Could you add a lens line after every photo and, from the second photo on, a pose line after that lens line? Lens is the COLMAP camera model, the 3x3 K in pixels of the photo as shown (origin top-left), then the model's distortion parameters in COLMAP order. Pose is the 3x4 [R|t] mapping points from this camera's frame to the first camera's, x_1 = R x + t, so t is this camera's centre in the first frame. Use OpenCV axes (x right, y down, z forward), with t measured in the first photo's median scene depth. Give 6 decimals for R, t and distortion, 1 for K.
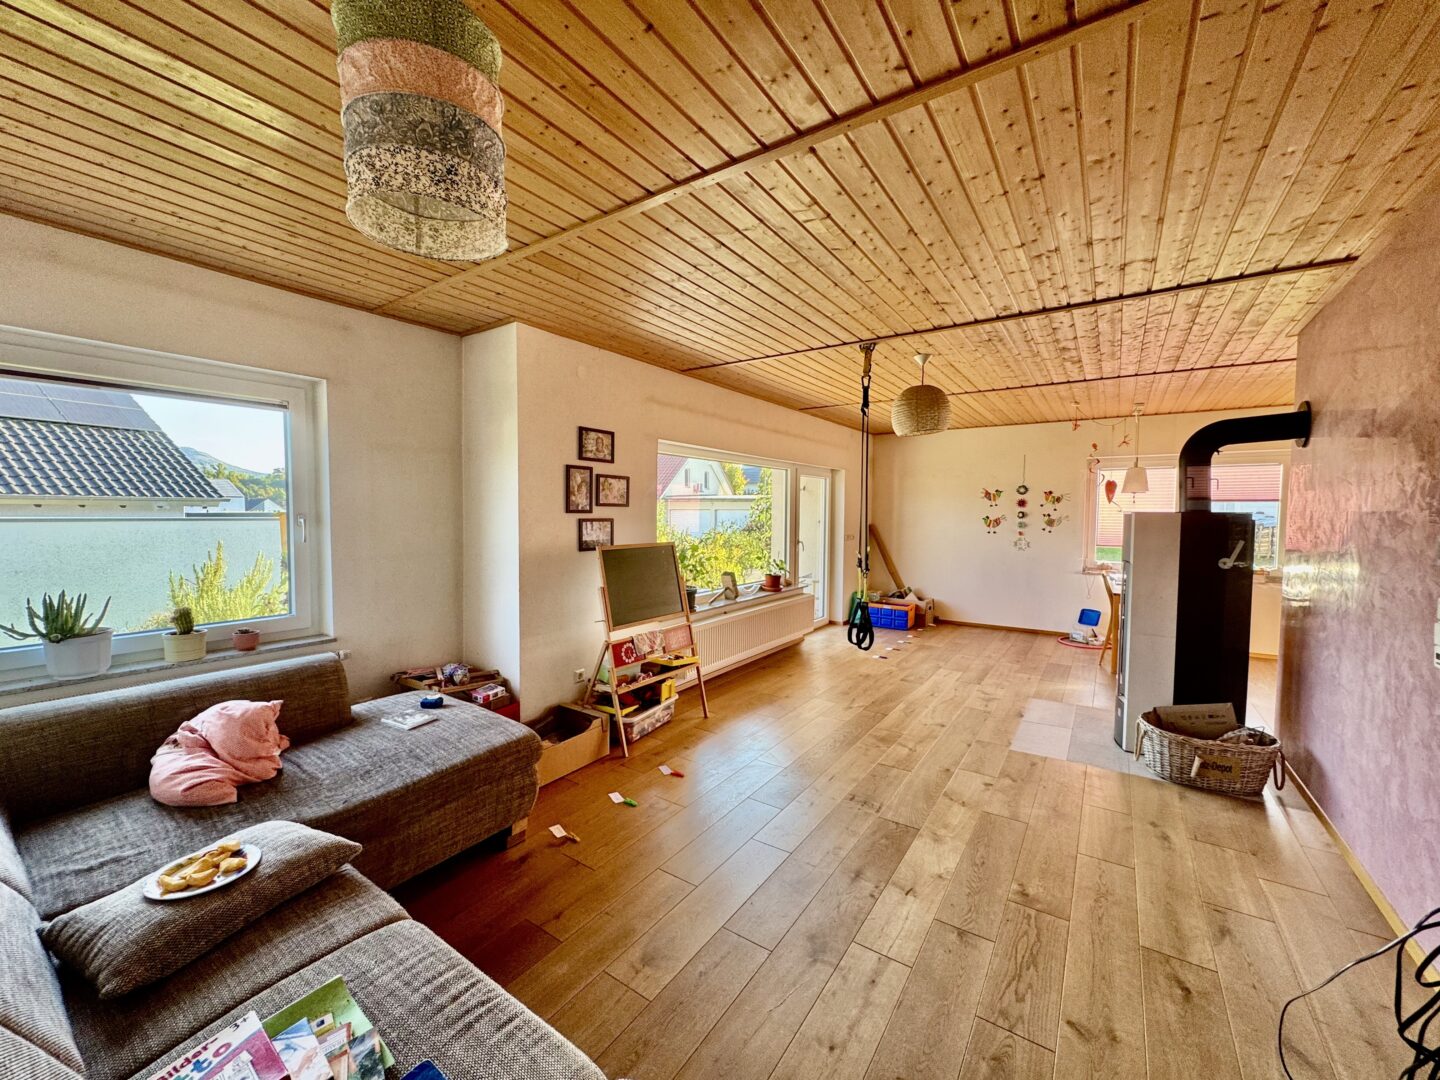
lens RADIAL K [[573.6, 0, 717.2], [0, 573.6, 538.5], [0, 0, 1]] dist [-0.001692, -0.000465]
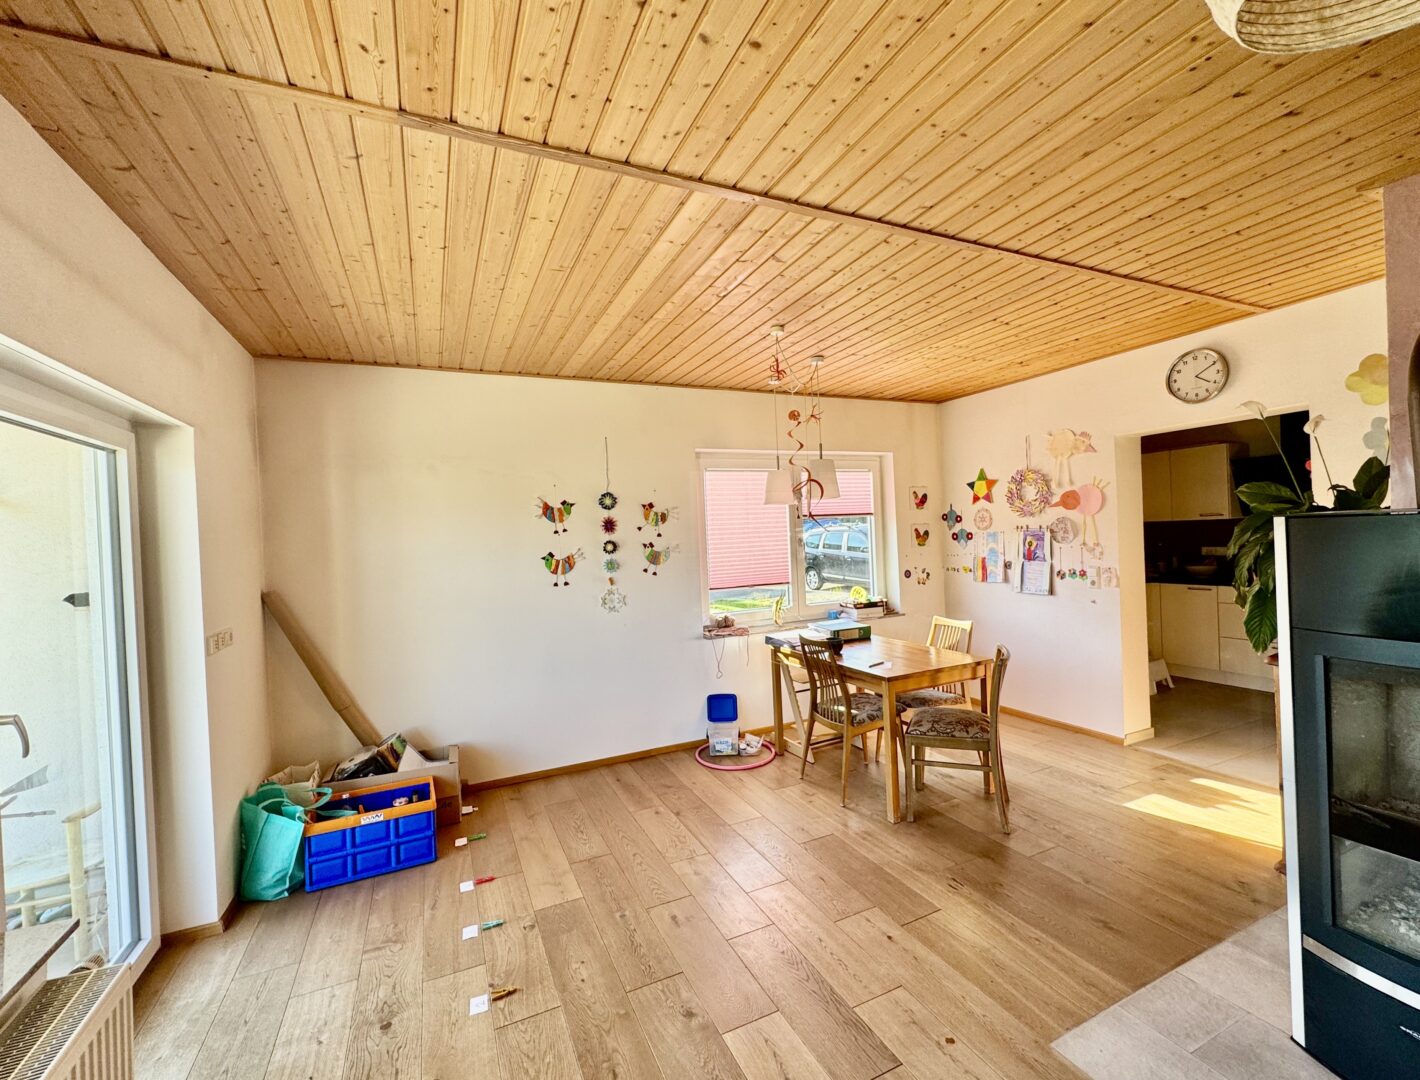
lens RADIAL K [[611.4, 0, 717.1], [0, 611.4, 539.5], [0, 0, 1]] dist [0.000313, -0.000818]
pose [[0.496097, -0.036542, 0.867498, 0.078194], [0.083965, 0.996450, -0.006042, -0.035776], [-0.864198, 0.075837, 0.497405, 0.616301]]
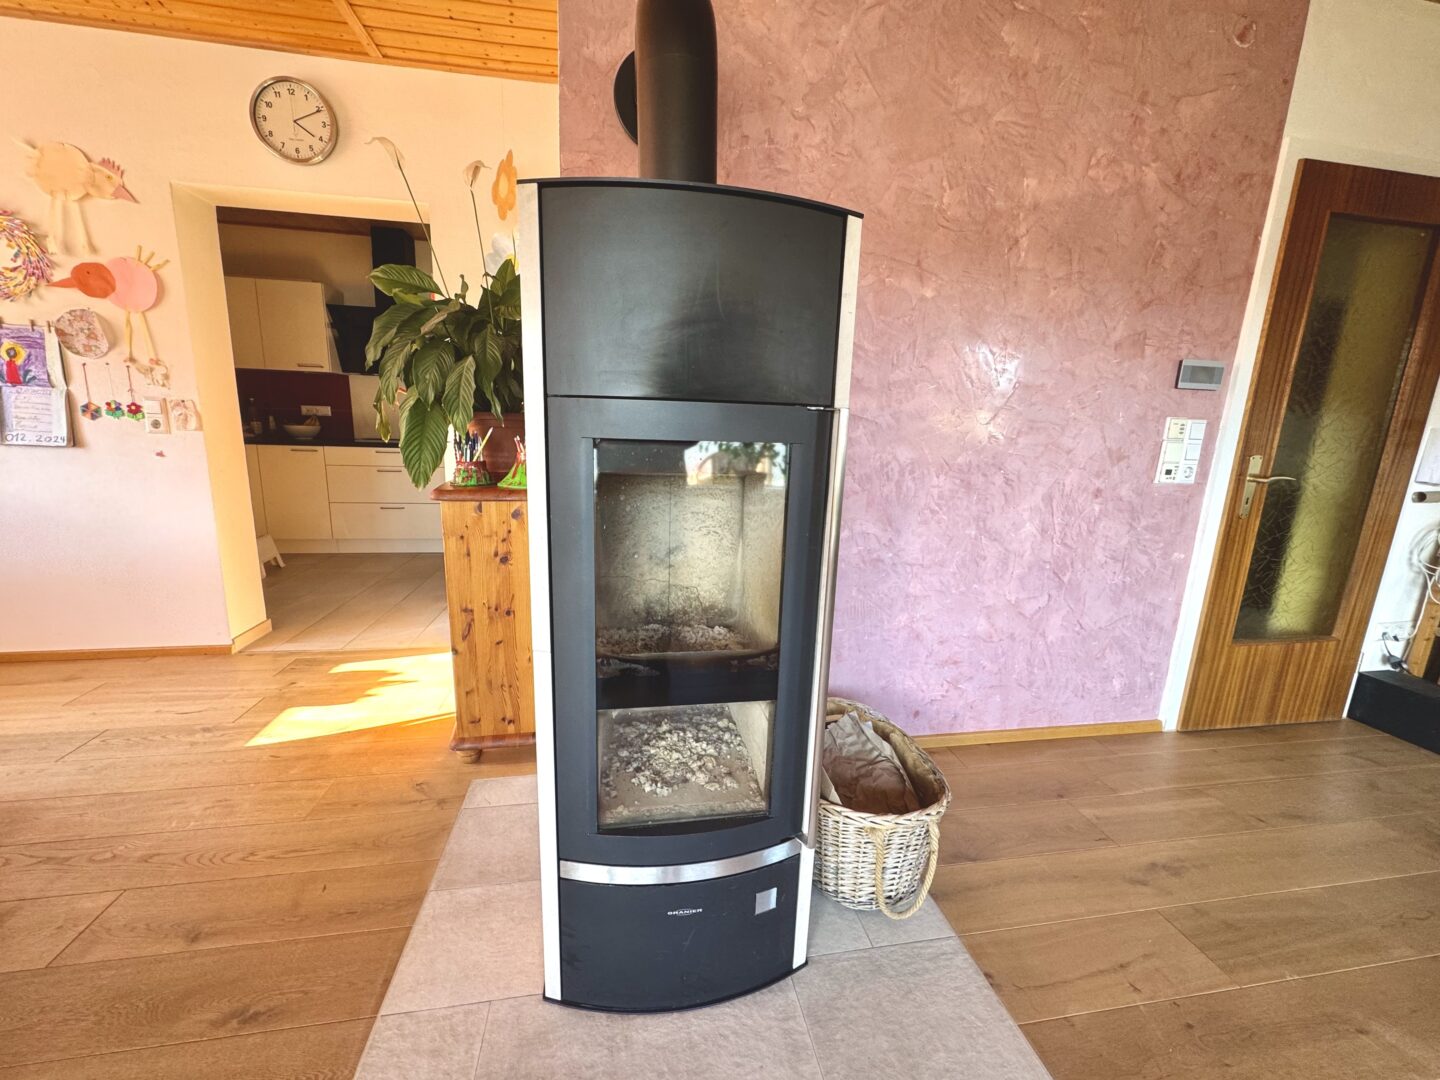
lens RADIAL K [[573.6, 0, 719.0], [0, 573.6, 541.9], [0, 0, 1]] dist [-0.001692, -0.000465]
pose [[-0.710739, -0.173625, 0.681693, 0.276590], [-0.011745, 0.971856, 0.235284, 0.017566], [-0.703358, 0.159219, -0.692775, 0.611050]]
